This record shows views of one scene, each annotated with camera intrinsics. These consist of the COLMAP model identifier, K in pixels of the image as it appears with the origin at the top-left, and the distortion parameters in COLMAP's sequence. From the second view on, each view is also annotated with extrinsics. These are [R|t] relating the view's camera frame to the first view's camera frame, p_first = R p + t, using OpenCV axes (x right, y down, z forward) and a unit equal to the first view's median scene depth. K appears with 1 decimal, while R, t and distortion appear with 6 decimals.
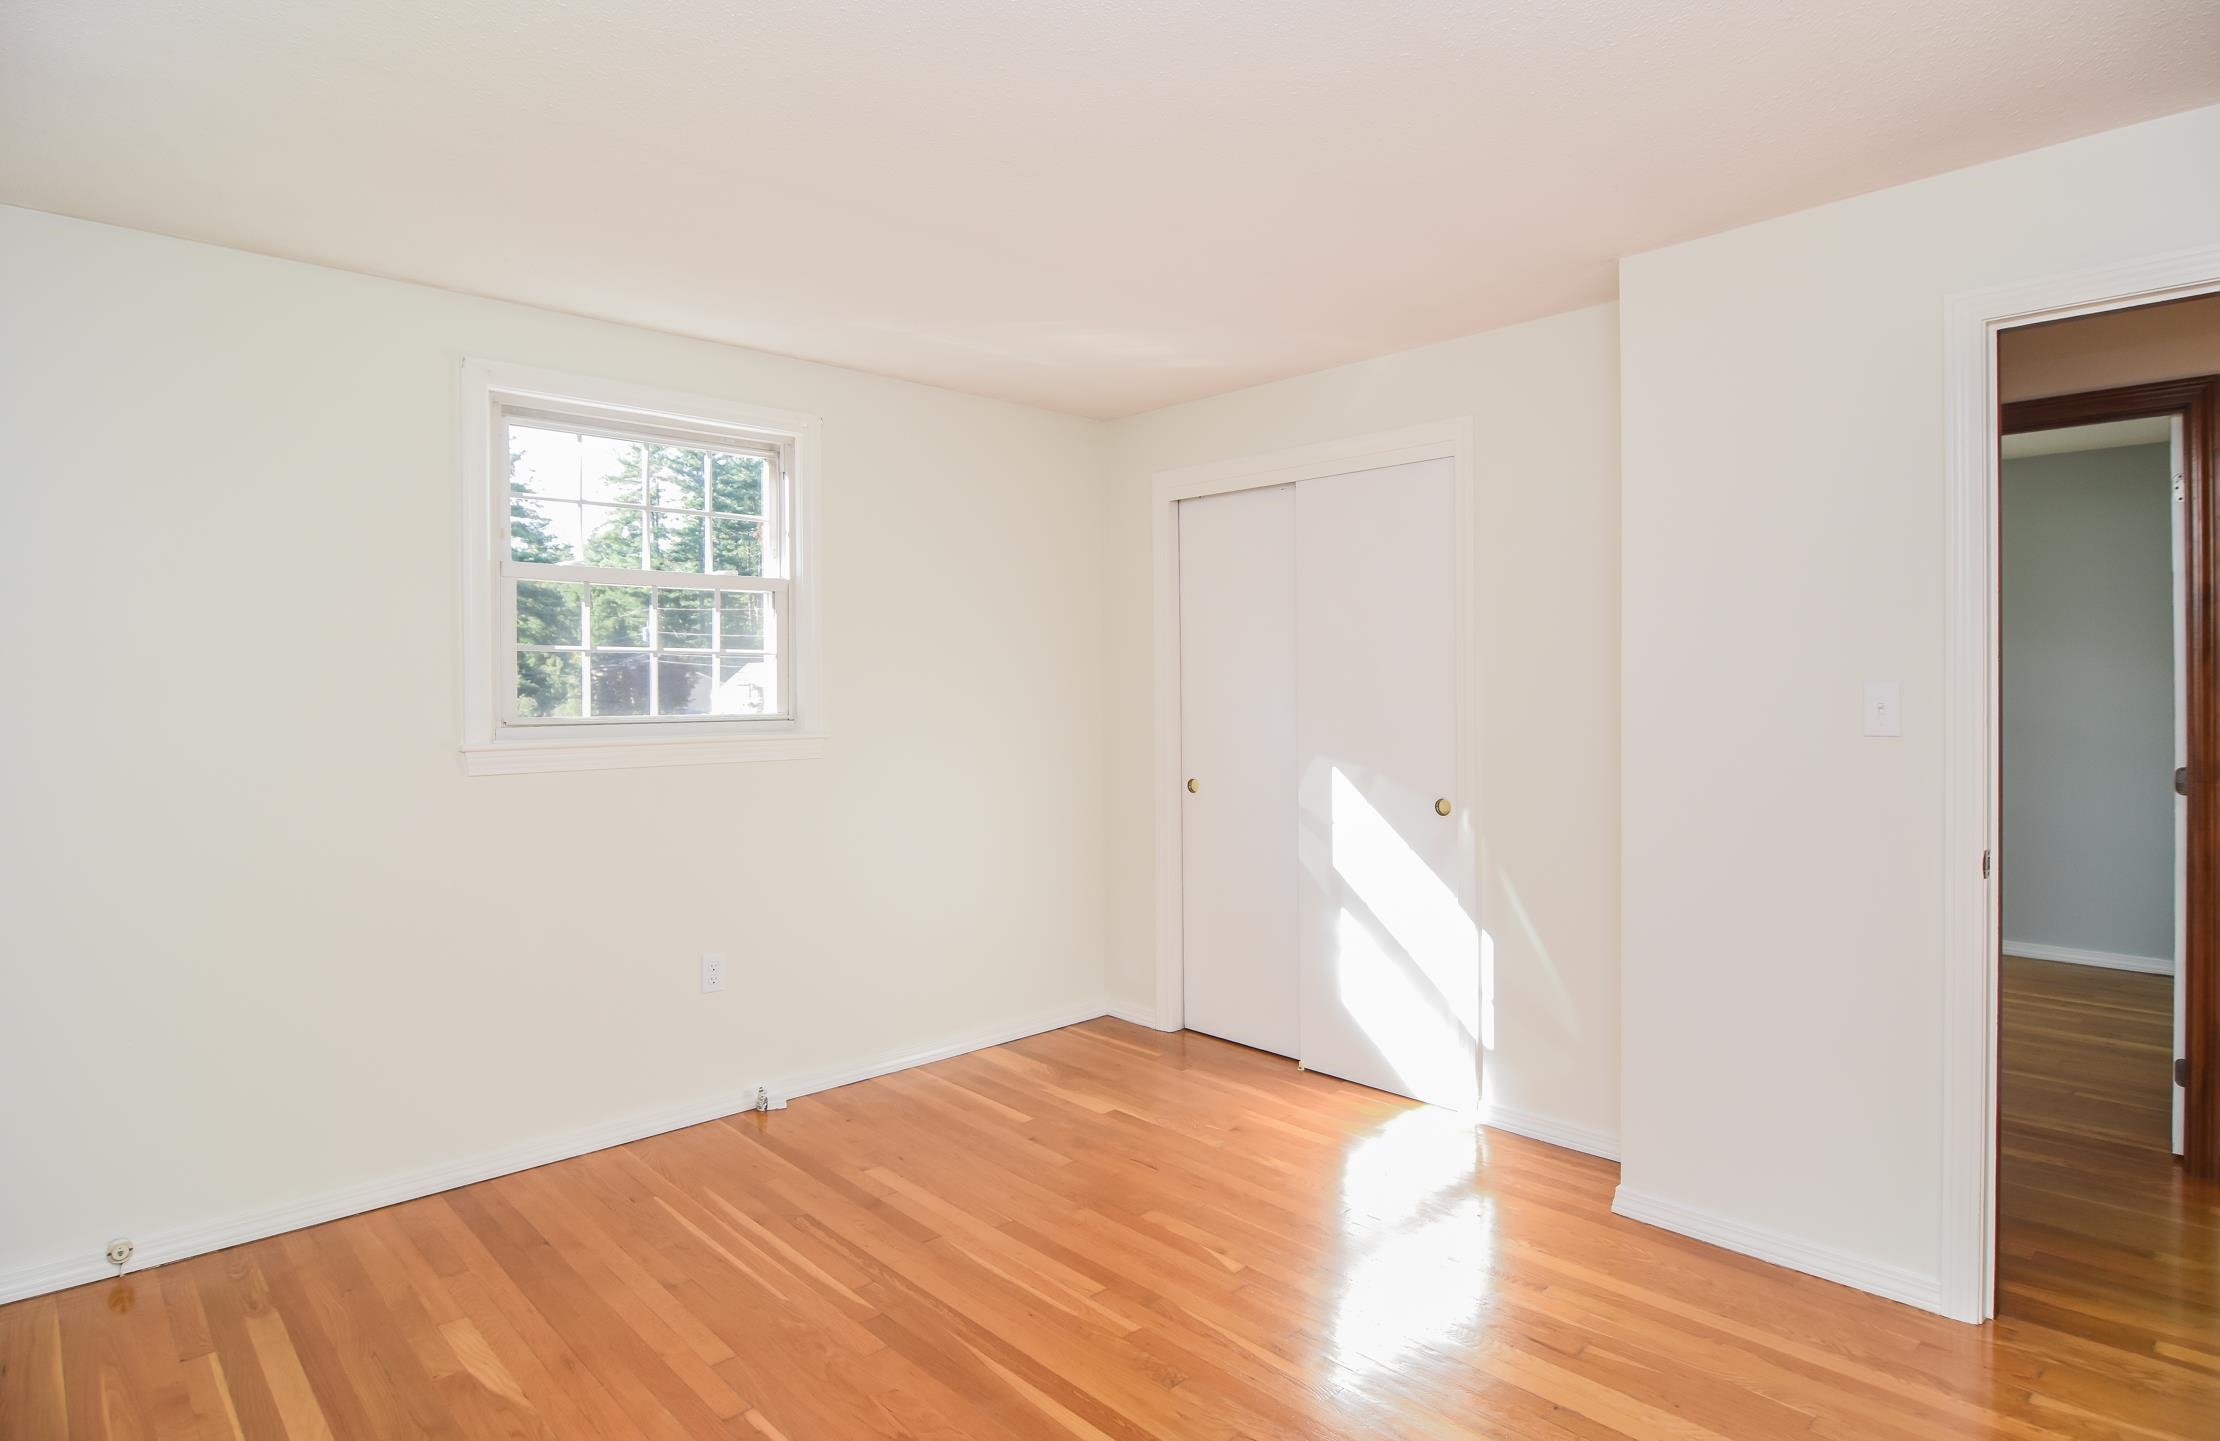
lens RADIAL K [[1186.1, 0, 1089.3], [0, 1186.1, 703.5], [0, 0, 1]] dist [-0.012652, -0.004587]
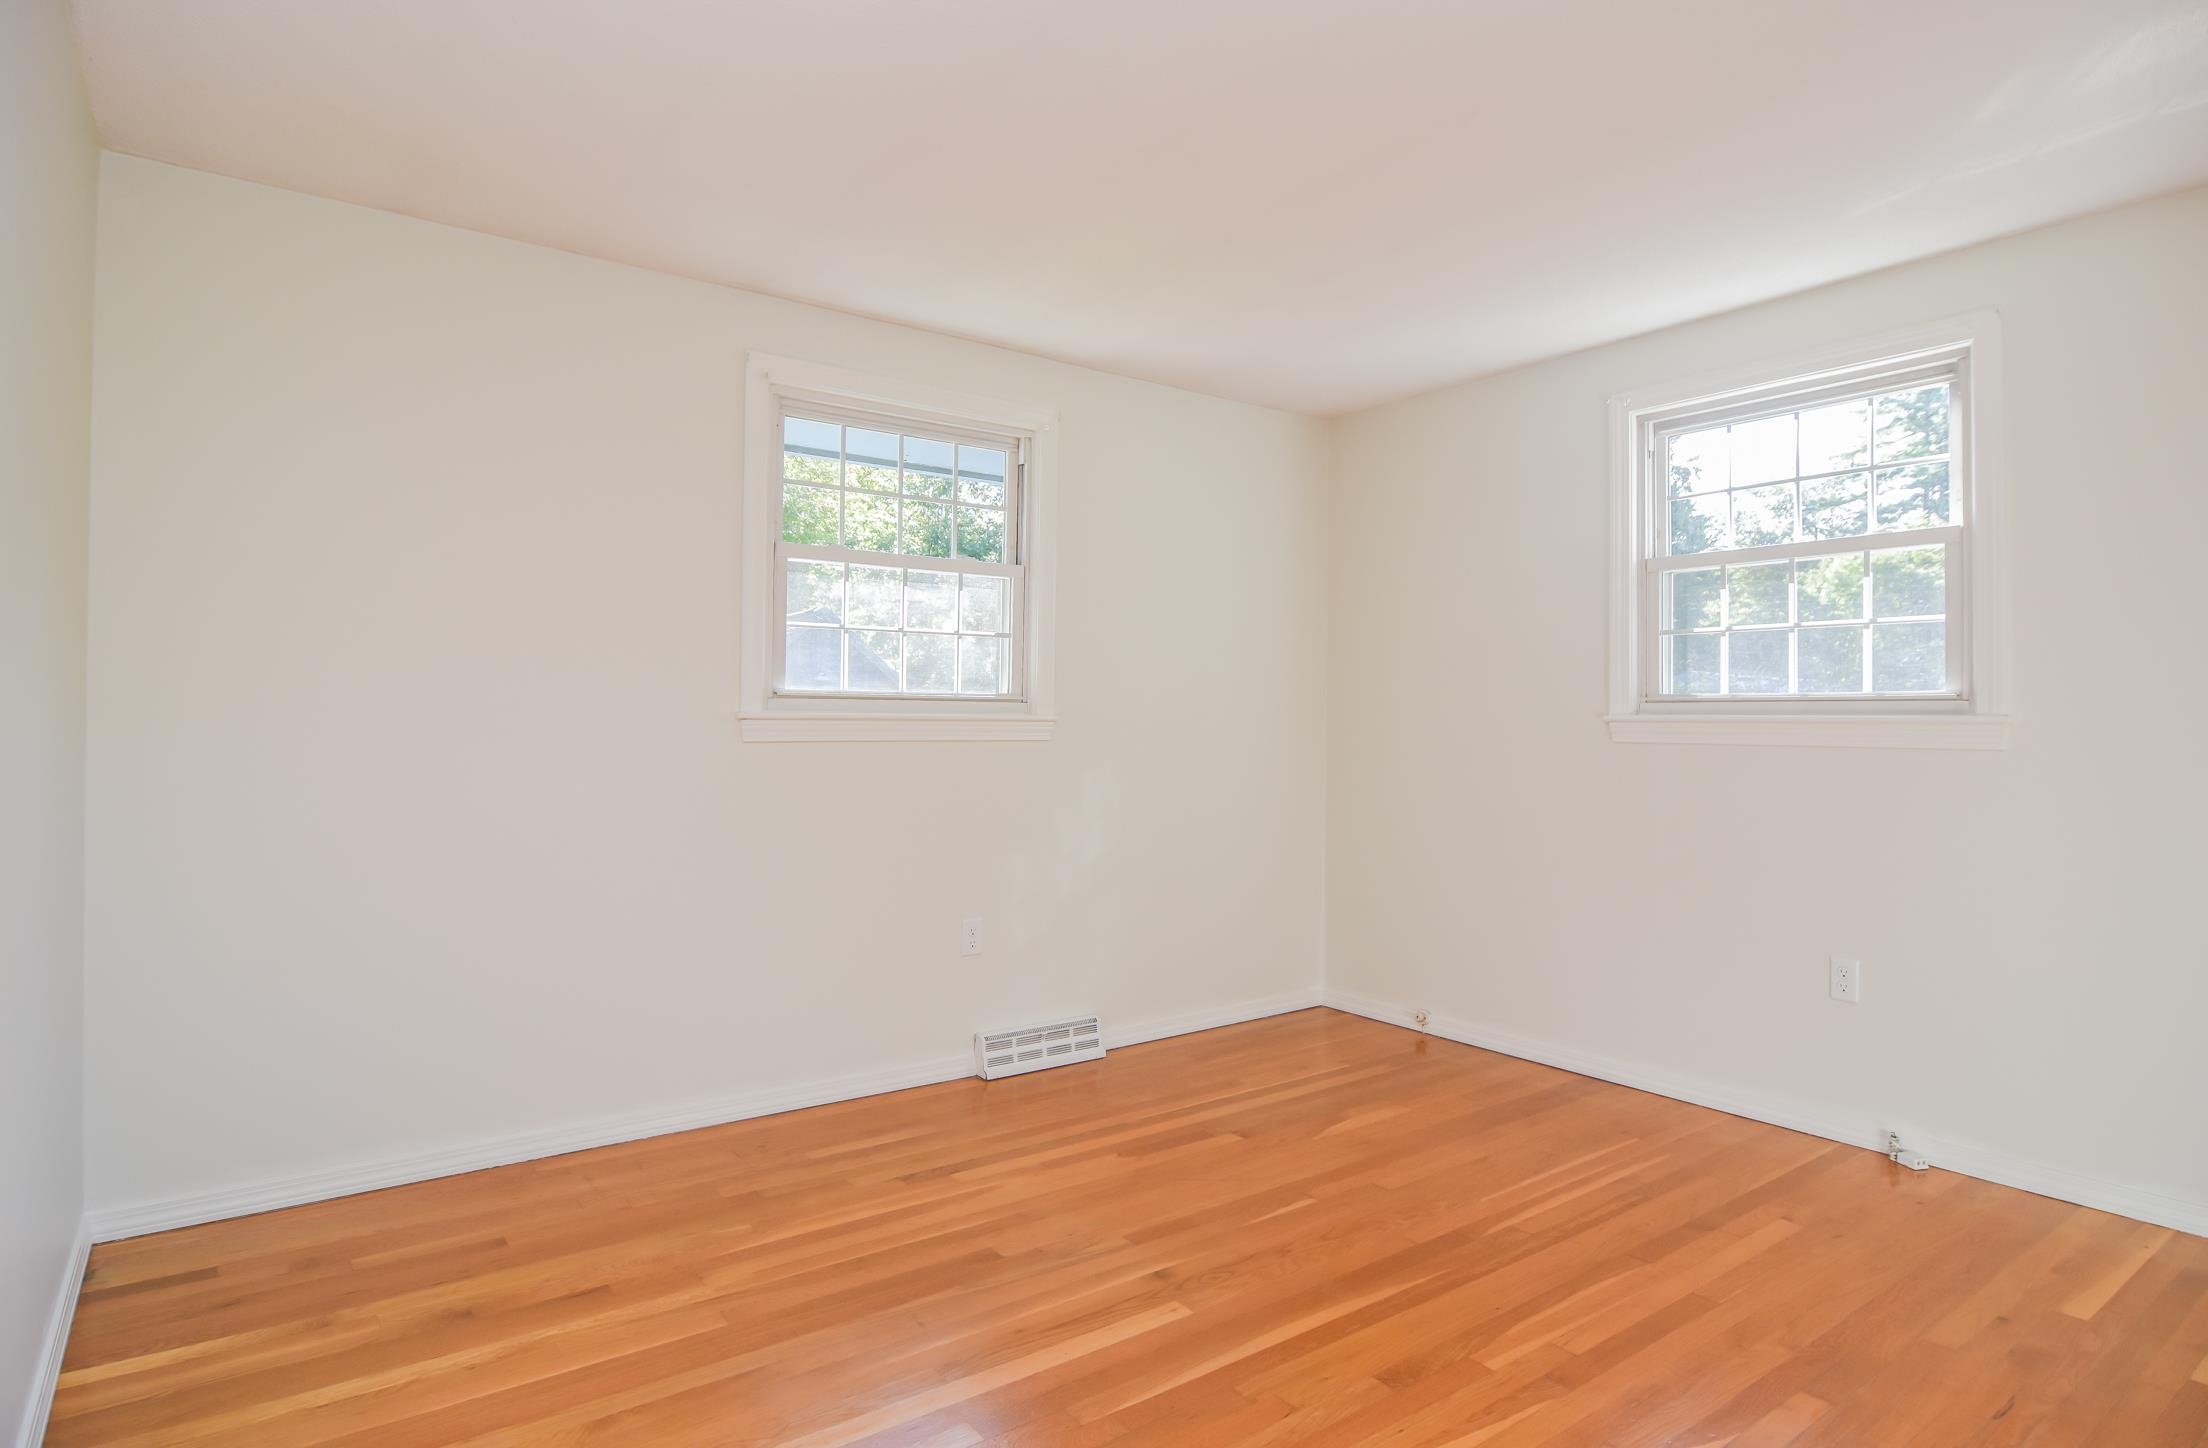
lens RADIAL K [[1144.5, 0, 1080.3], [0, 1144.5, 713.2], [0, 0, 1]] dist [-0.015058, -0.003403]
pose [[-0.117217, 0.010162, -0.993054, 0.726936], [-0.006169, 0.999921, 0.010961, 0.022455], [0.993087, 0.007411, -0.117145, 0.622303]]
